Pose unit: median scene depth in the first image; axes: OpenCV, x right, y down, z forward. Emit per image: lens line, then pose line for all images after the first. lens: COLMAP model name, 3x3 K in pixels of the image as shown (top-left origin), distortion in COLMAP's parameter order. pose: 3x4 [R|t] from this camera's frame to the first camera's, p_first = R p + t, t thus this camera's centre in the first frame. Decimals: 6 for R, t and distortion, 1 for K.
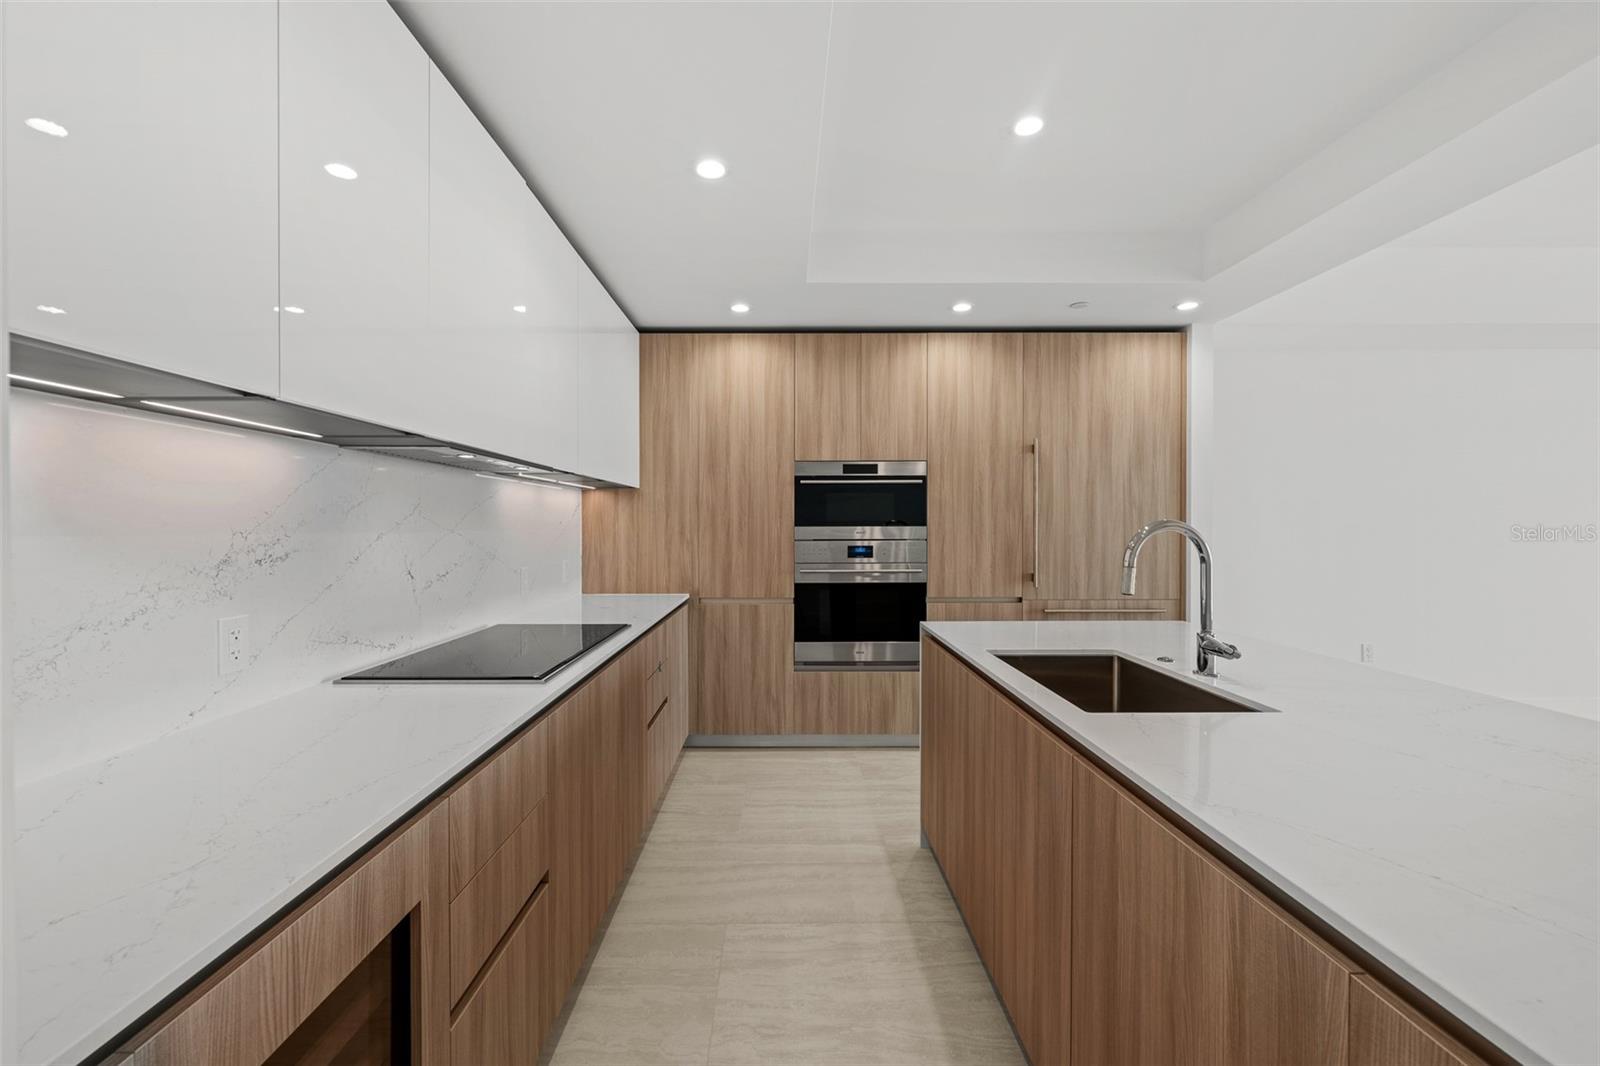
lens RADIAL K [[642.3, 0, 780.9], [0, 642.3, 534.1], [0, 0, 1]] dist [-0.000550, -0.000022]
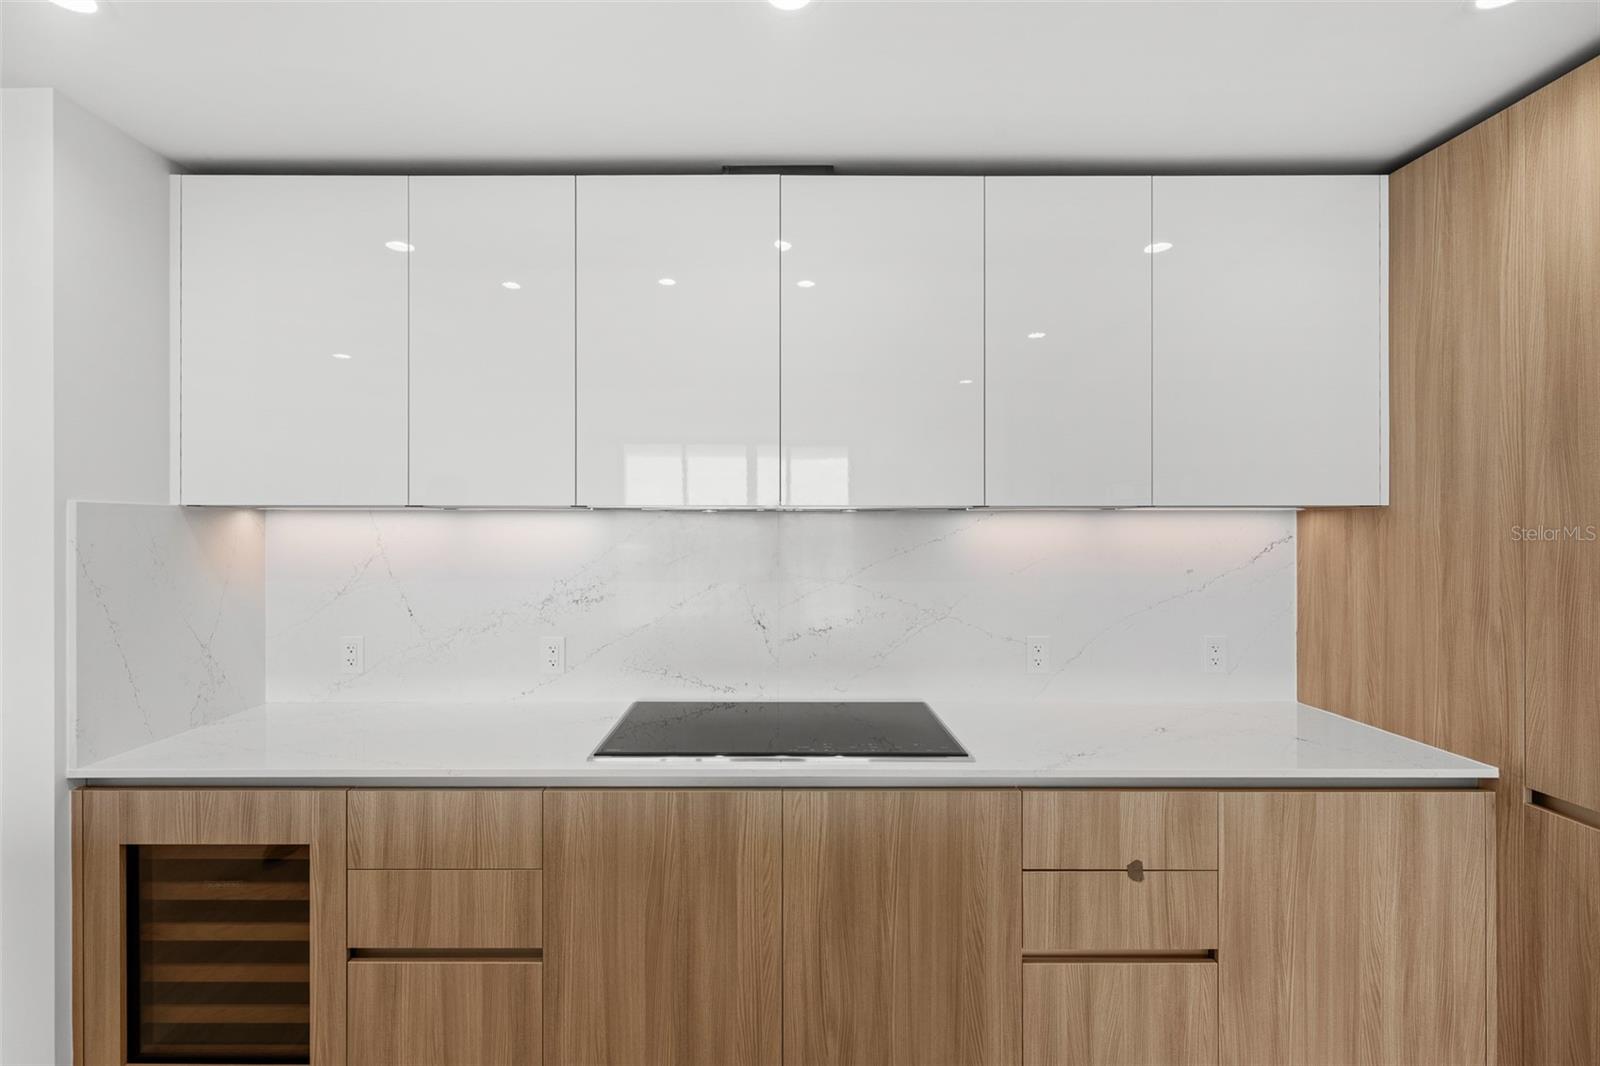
lens RADIAL K [[705.8, 0, 776.3], [0, 705.8, 530.4], [0, 0, 1]] dist [0.000314, -0.000046]
pose [[0.007231, 0.001601, -0.999973, 0.293531], [-0.014904, 0.999888, 0.001494, -0.048000], [0.999863, 0.014893, 0.007254, 0.557091]]
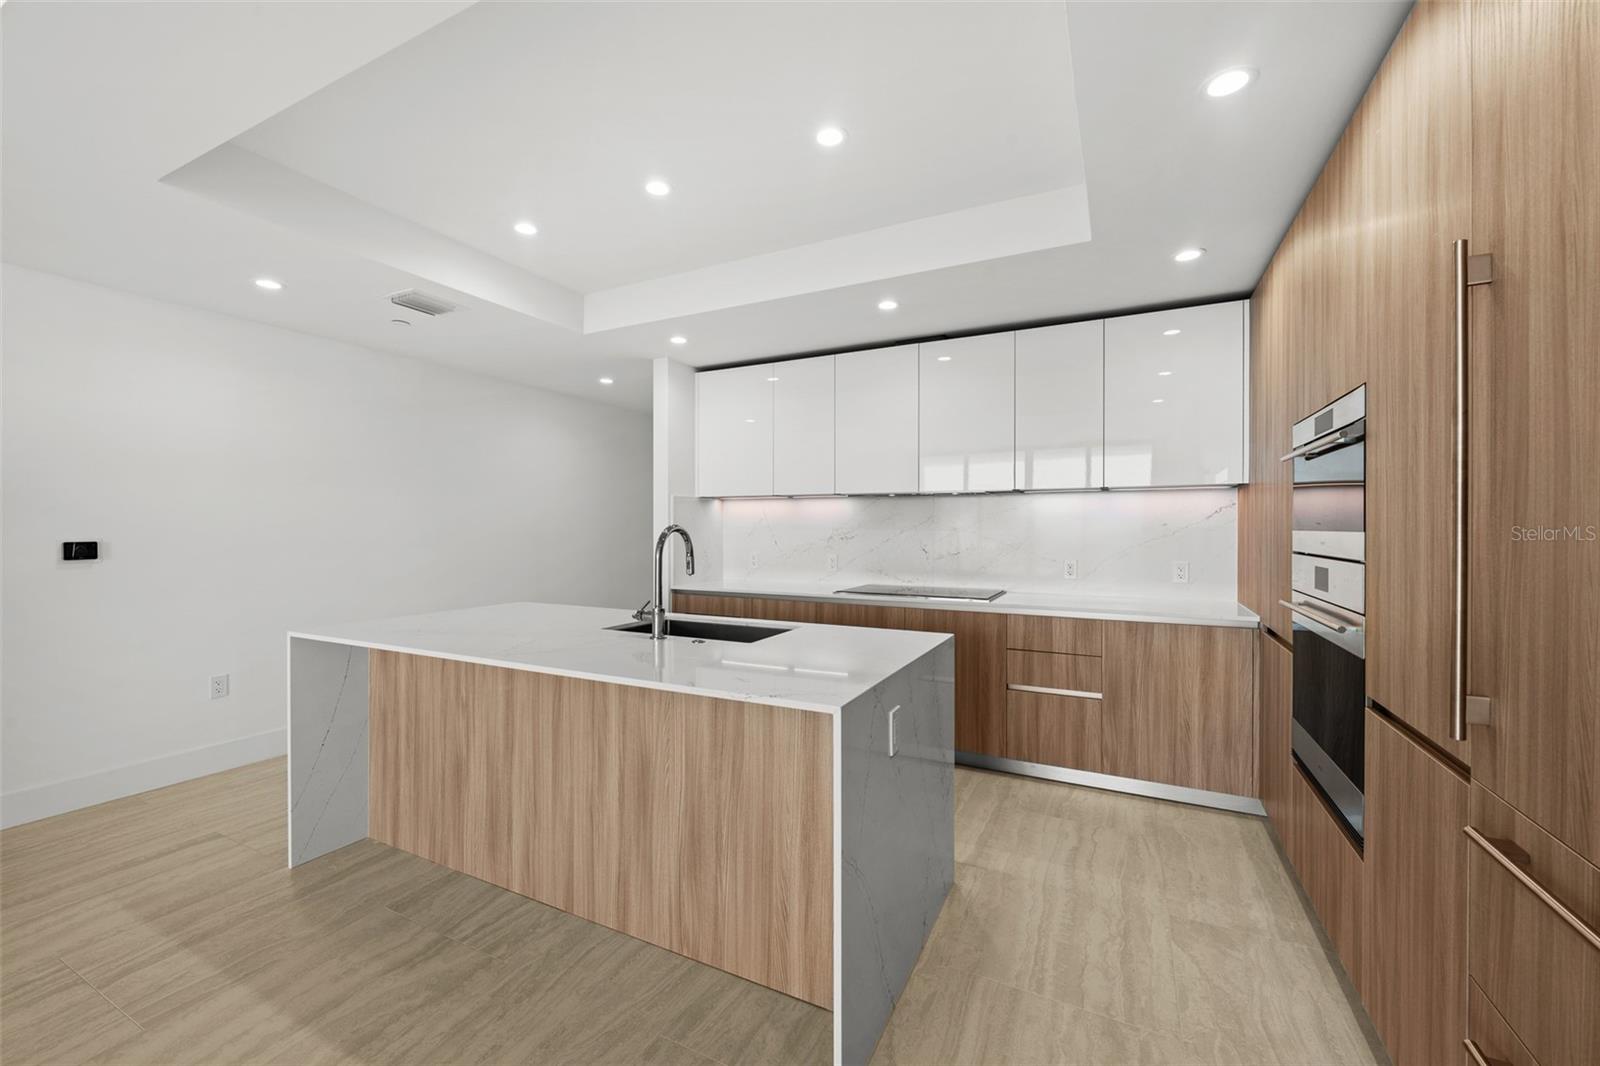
lens RADIAL K [[639.0, 0, 800.0], [0, 639.0, 533.0], [0, 0, 1]] dist [0.000101, -0.000004]
pose [[-0.445746, 0.010660, -0.895096, 0.797857], [-0.013357, 0.999739, 0.018557, -0.014892], [0.895060, 0.020227, -0.445487, 0.856273]]
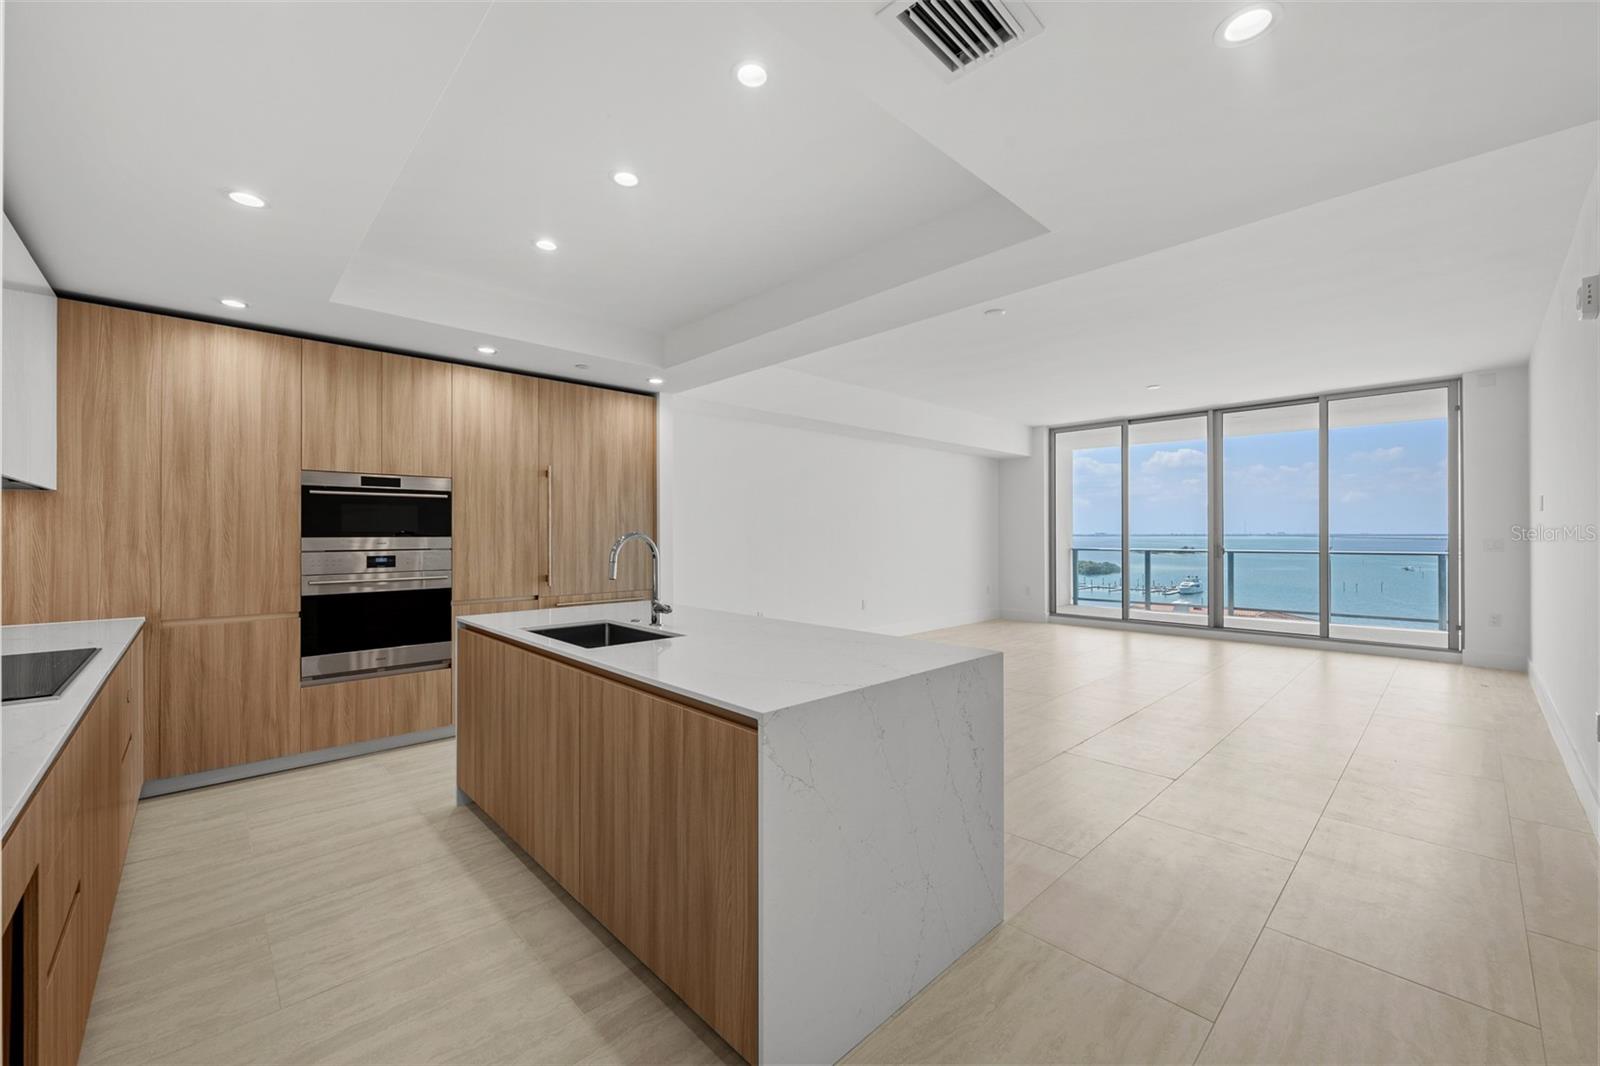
lens RADIAL K [[639.0, 0, 800.0], [0, 639.0, 533.0], [0, 0, 1]] dist [0.000101, -0.000004]
pose [[0.723904, 0.002548, 0.689896, -0.100138], [0.010182, 0.999845, -0.014377, 0.003004], [-0.689825, 0.017432, 0.723766, -0.217192]]
